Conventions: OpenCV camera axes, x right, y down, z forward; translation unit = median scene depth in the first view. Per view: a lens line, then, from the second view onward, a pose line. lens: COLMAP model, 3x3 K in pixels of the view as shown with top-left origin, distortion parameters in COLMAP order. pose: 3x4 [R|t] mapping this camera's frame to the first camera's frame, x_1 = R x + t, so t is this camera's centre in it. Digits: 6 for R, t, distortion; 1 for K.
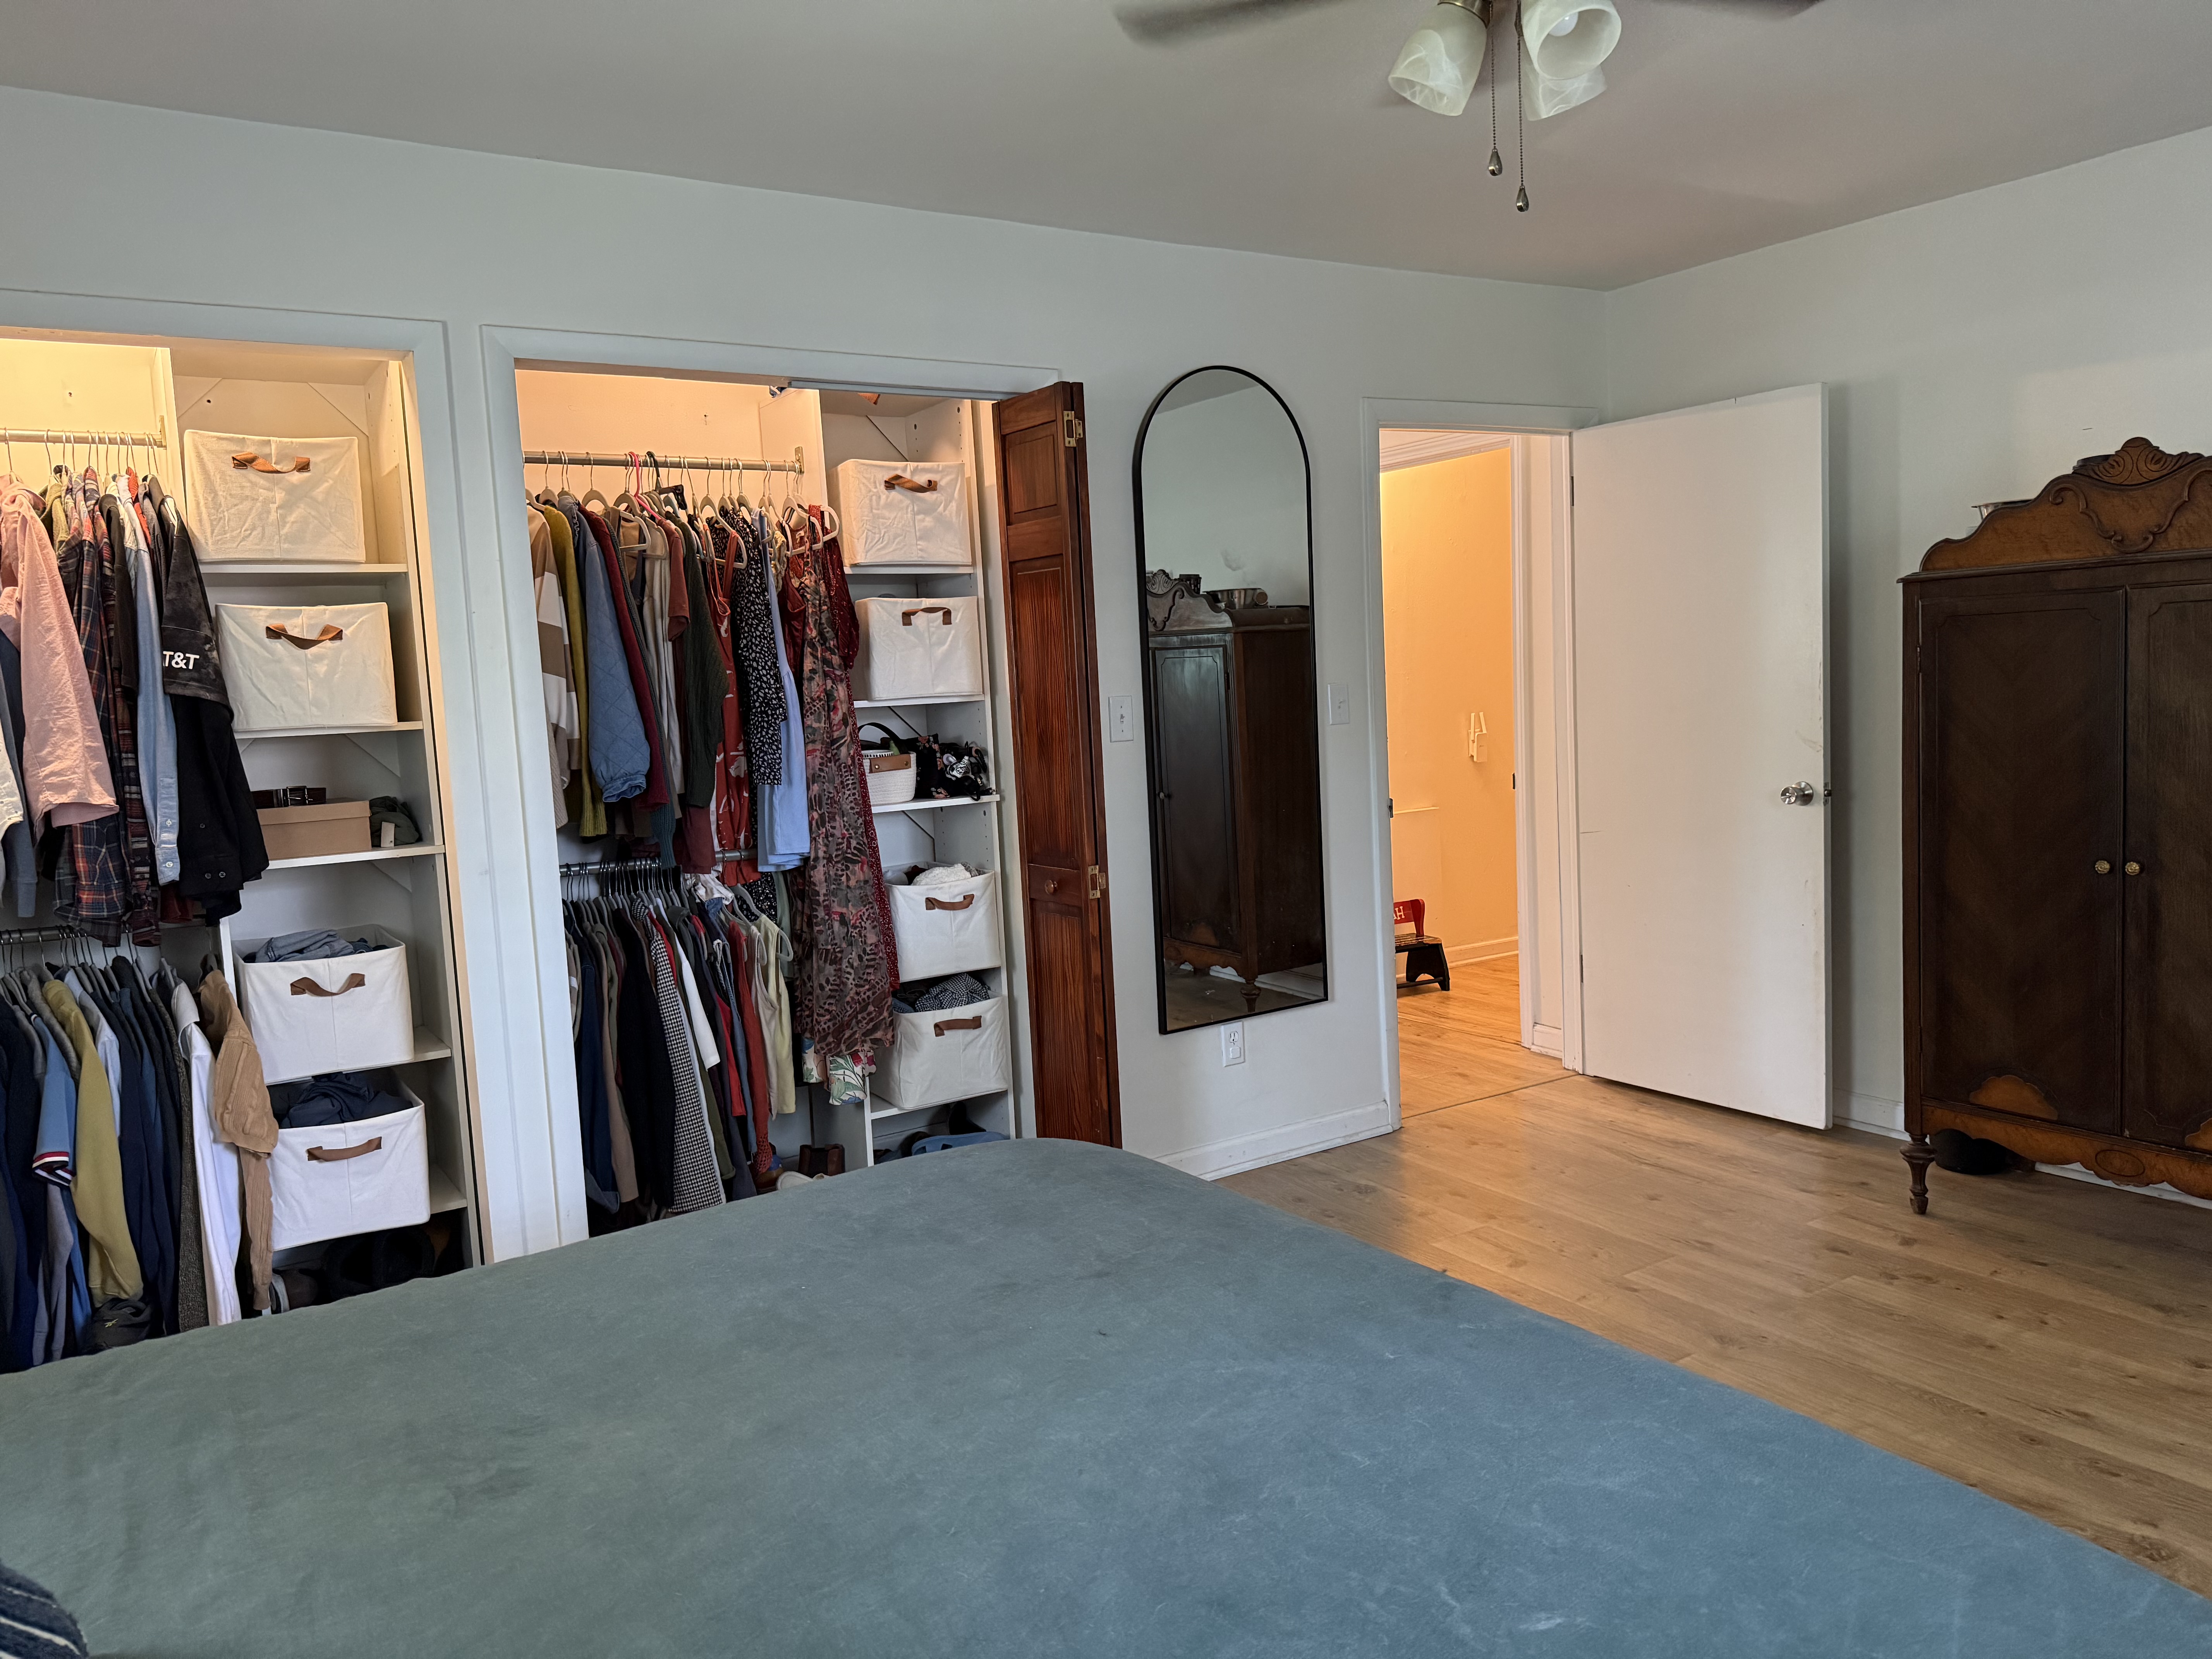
lens RADIAL K [[1552.6, 0, 1104.2], [0, 1552.6, 843.4], [0, 0, 1]] dist [0.071283, -0.099439]
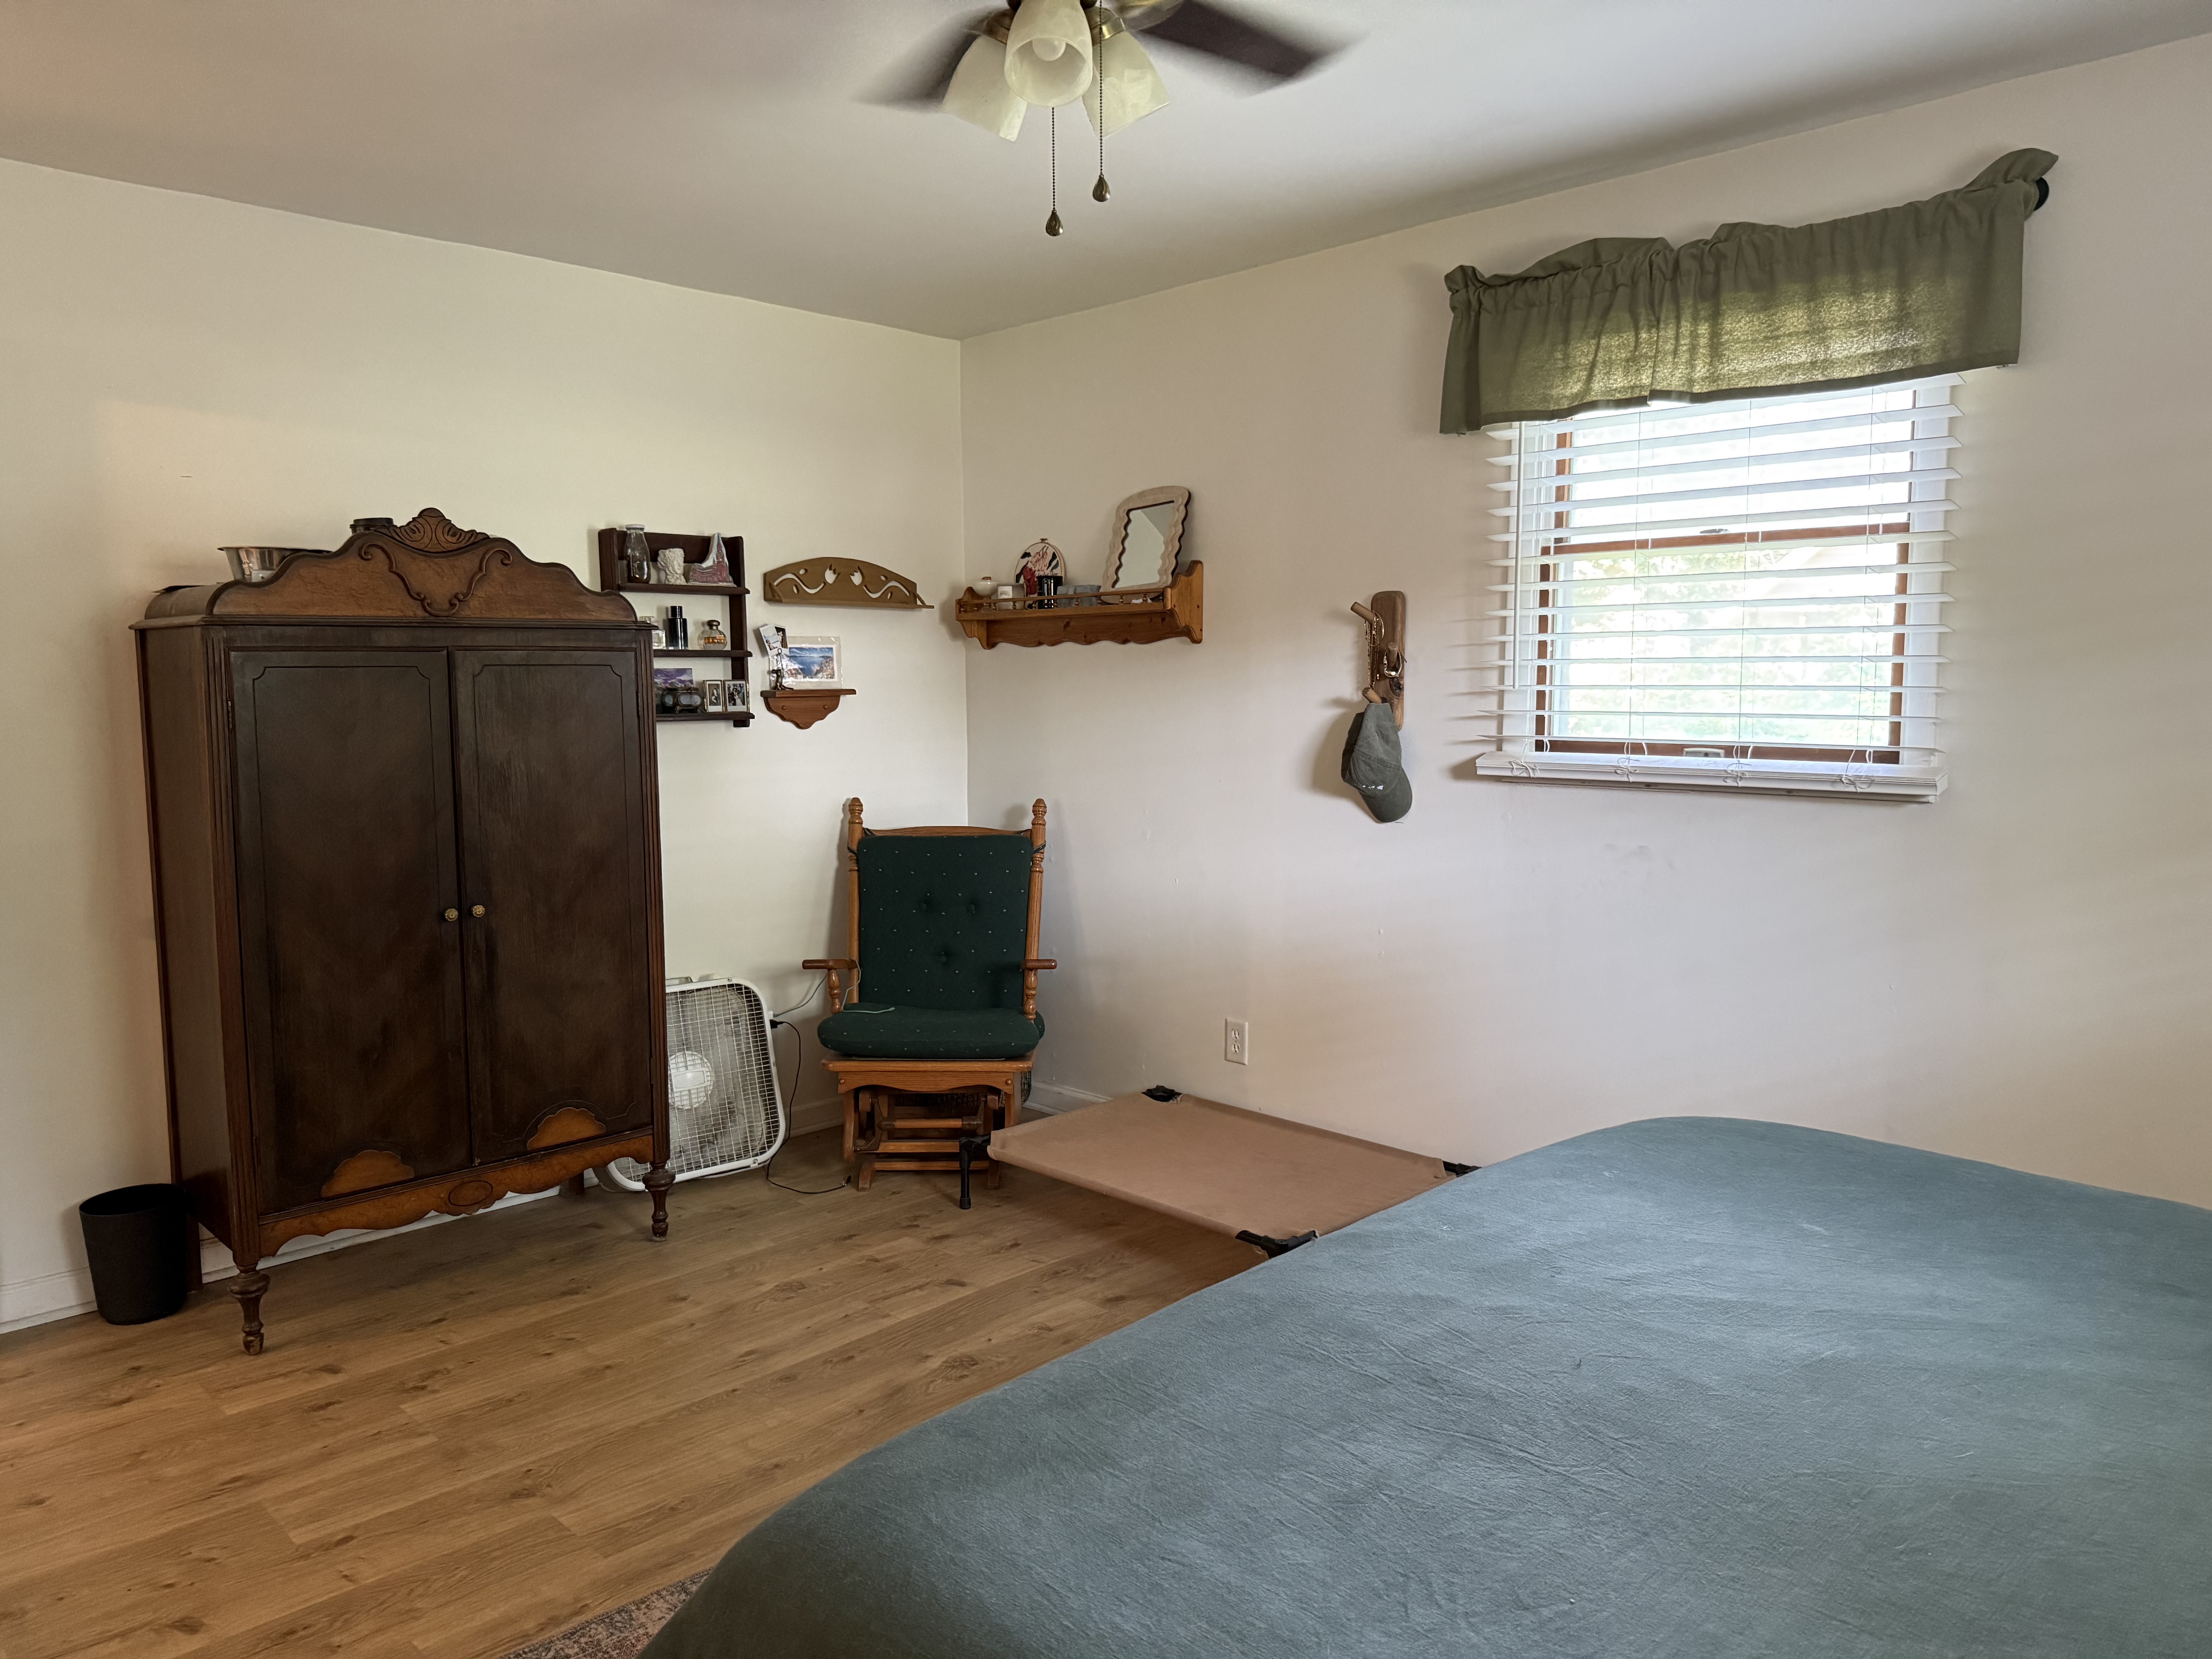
lens RADIAL K [[1552.6, 0, 1099.6], [0, 1552.6, 839.7], [0, 0, 1]] dist [0.071283, -0.099439]
pose [[-0.208527, -0.045947, 0.976937, -0.472931], [0.123803, 0.989620, 0.072969, -0.057532], [-0.970149, 0.136164, -0.200674, 0.792590]]
